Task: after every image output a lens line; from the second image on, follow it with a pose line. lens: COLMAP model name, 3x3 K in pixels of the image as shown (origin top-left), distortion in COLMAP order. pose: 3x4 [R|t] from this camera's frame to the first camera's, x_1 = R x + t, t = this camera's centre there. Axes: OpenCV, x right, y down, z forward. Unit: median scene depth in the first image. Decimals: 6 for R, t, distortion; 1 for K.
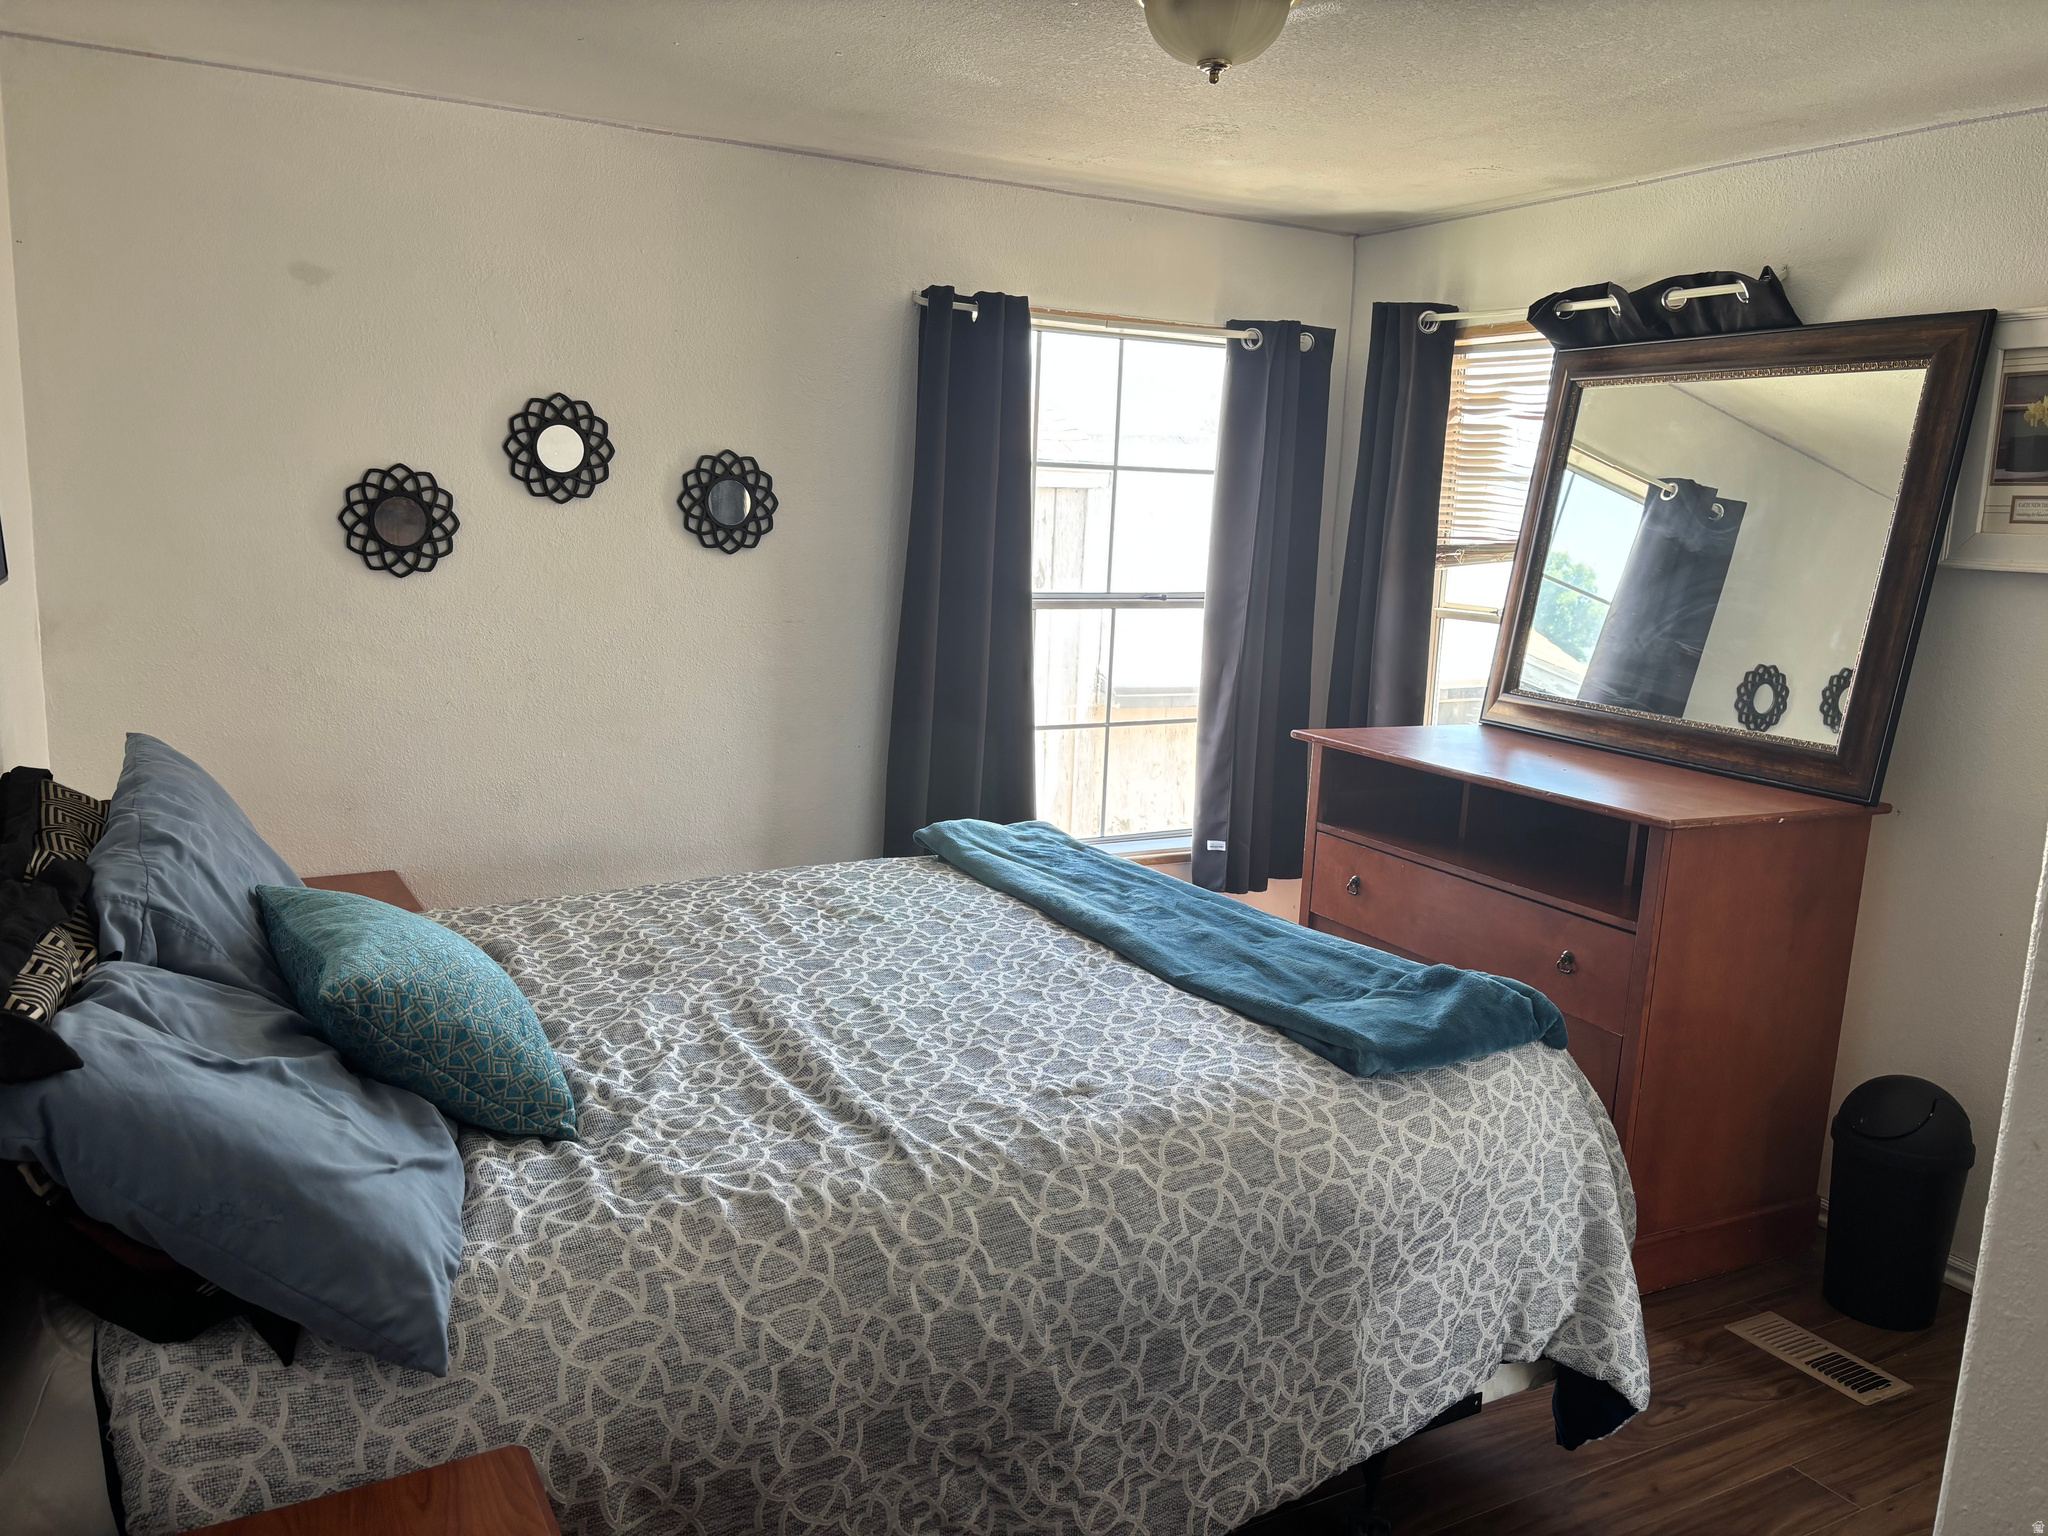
lens RADIAL K [[1548.7, 0, 1013.2], [0, 1548.7, 772.5], [0, 0, 1]] dist [0.026795, -0.024290]
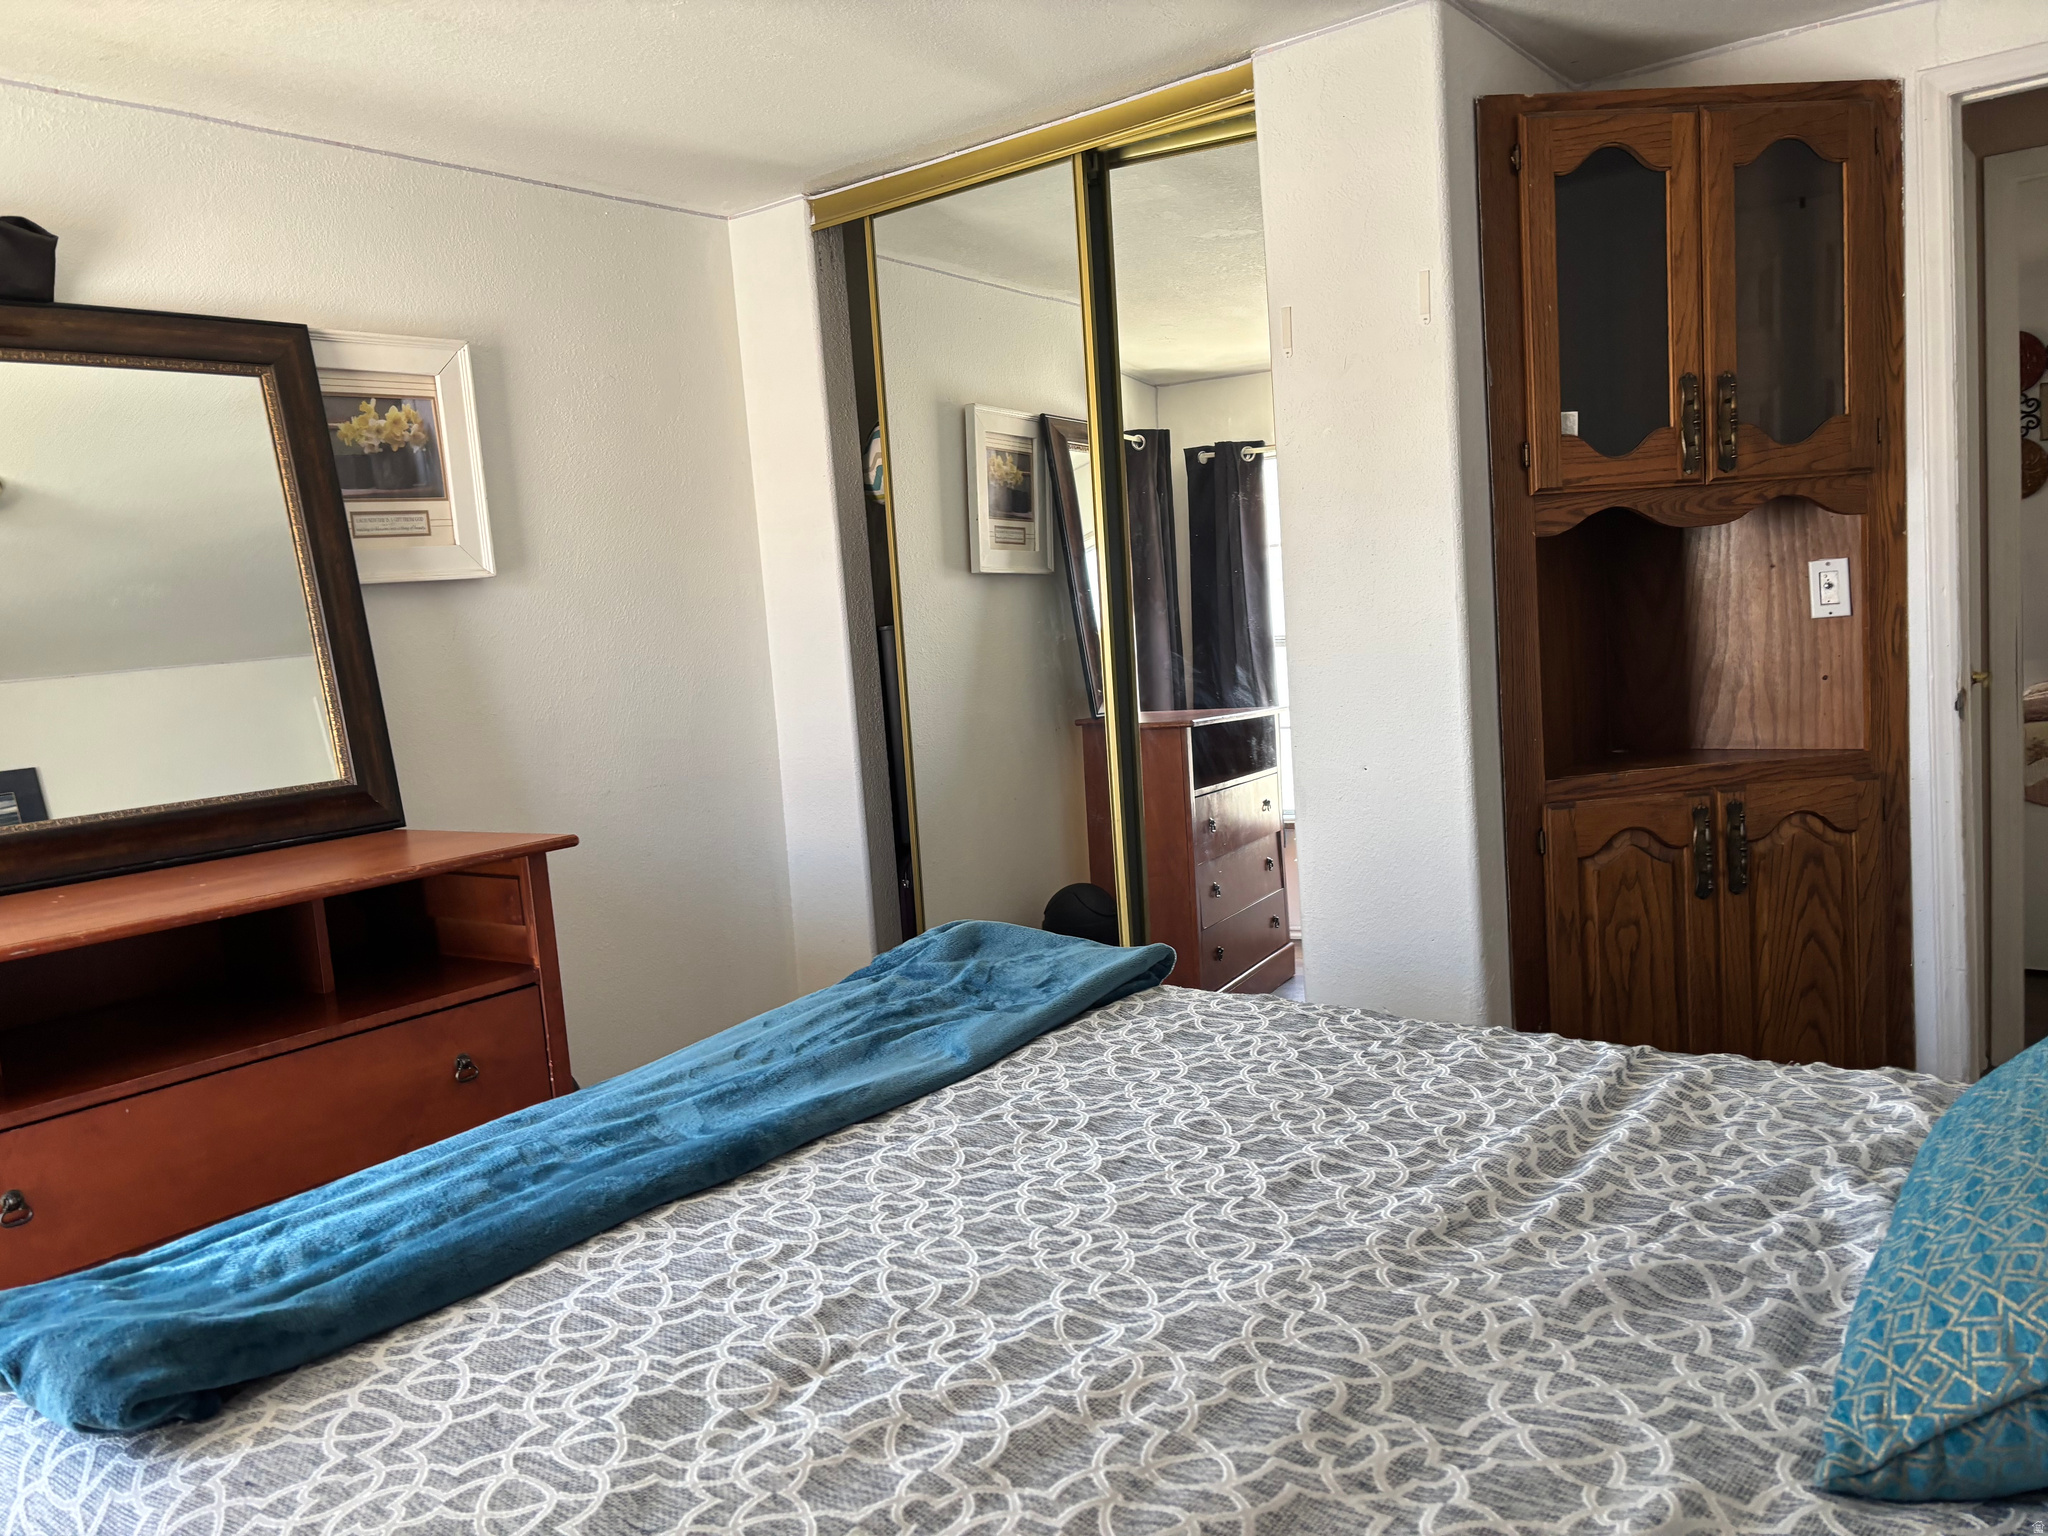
lens RADIAL K [[1548.7, 0, 1011.3], [0, 1548.7, 765.0], [0, 0, 1]] dist [0.026795, -0.024290]
pose [[-0.395039, -0.106928, 0.912420, -0.540859], [0.225873, 0.951409, 0.209291, -0.150009], [-0.890464, 0.288769, -0.351691, 1.137613]]
